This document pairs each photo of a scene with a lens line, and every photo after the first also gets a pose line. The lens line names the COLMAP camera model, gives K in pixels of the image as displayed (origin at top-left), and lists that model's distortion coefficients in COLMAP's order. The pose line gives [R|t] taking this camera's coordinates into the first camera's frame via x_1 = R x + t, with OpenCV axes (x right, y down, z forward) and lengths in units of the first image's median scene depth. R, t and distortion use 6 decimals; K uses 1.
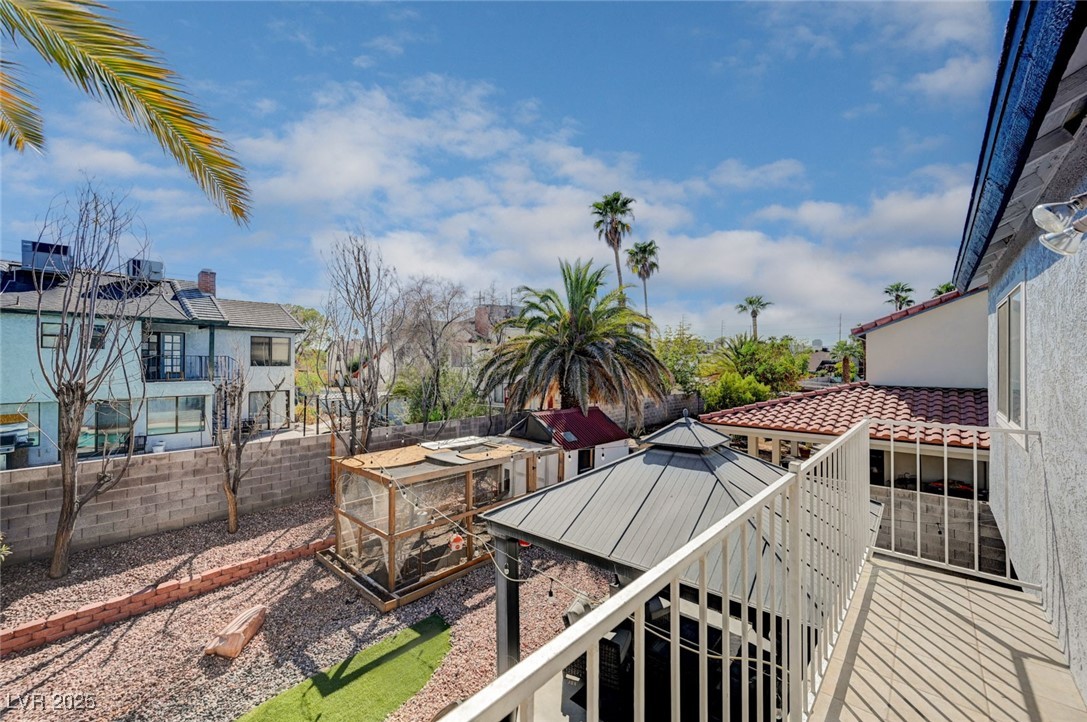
lens RADIAL K [[429.8, 0, 543.5], [0, 429.8, 361.0], [0, 0, 1]] dist [0.009987, 0.000226]
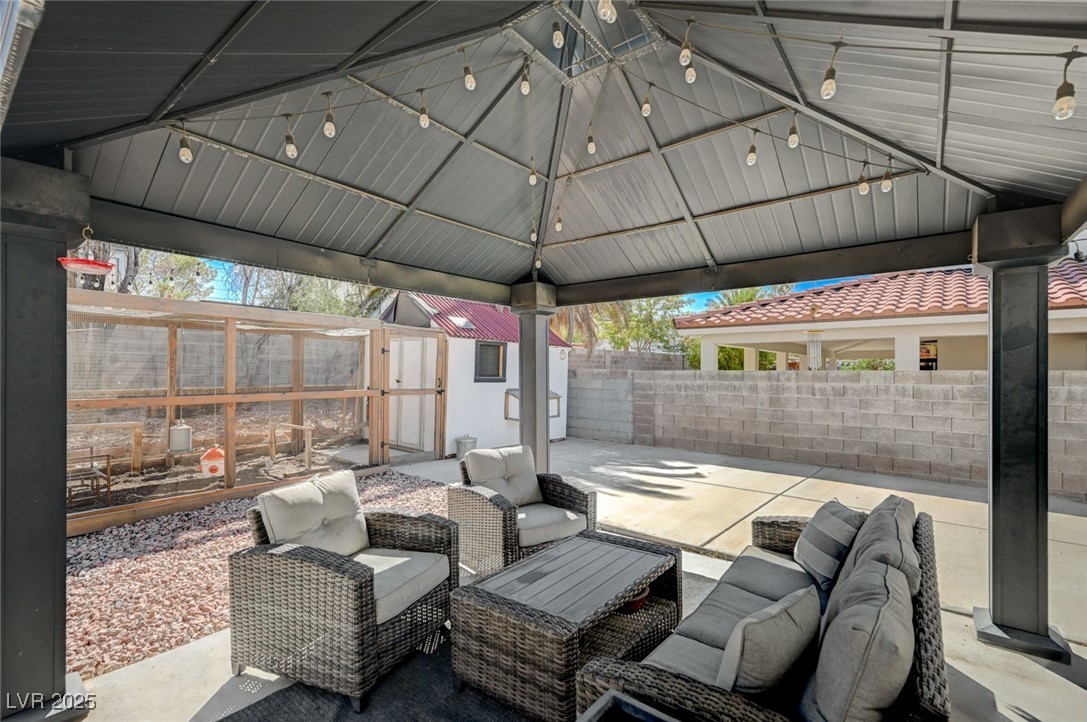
lens RADIAL K [[506.3, 0, 543.5], [0, 506.3, 361.0], [0, 0, 1]] dist [0.004322, 0.000073]
pose [[0.996182, 0.002850, 0.087252, 0.142588], [-0.002042, 0.999954, -0.009344, 0.303537], [-0.087274, 0.009130, 0.996142, 0.350432]]
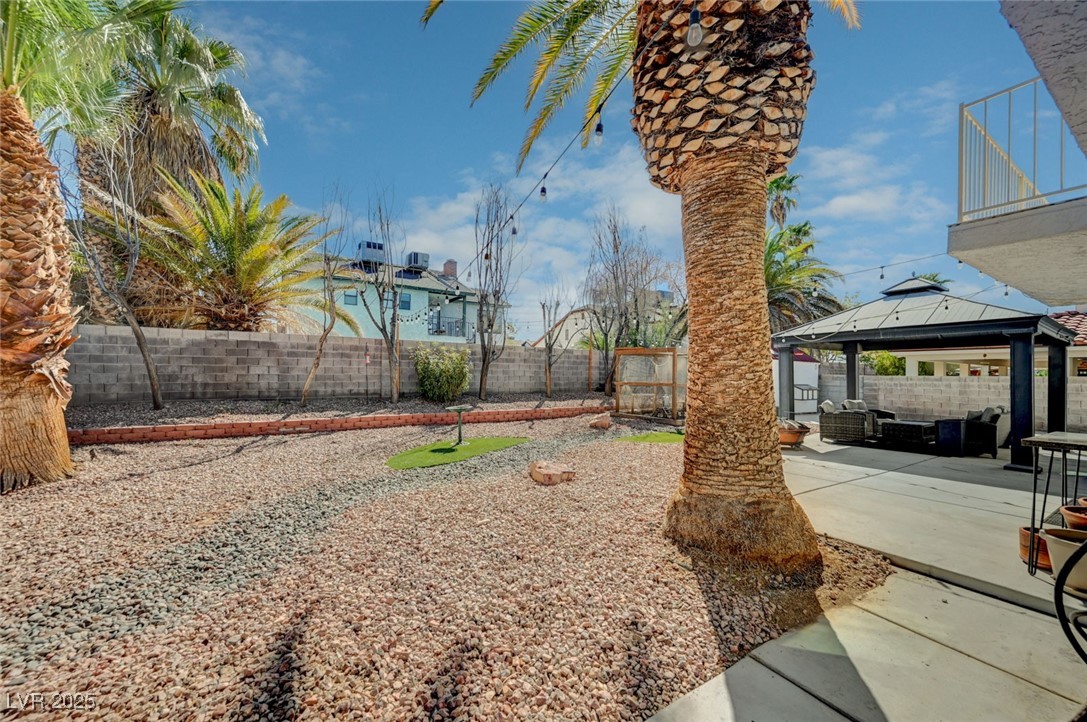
lens RADIAL K [[426.4, 0, 543.6], [0, 426.4, 372.2], [0, 0, 1]] dist [0.005067, 0.000144]
pose [[0.969390, 0.008755, -0.245368, -0.371213], [-0.008691, 0.999961, 0.001345, 0.308691], [0.245370, 0.000829, 0.969429, -0.510407]]
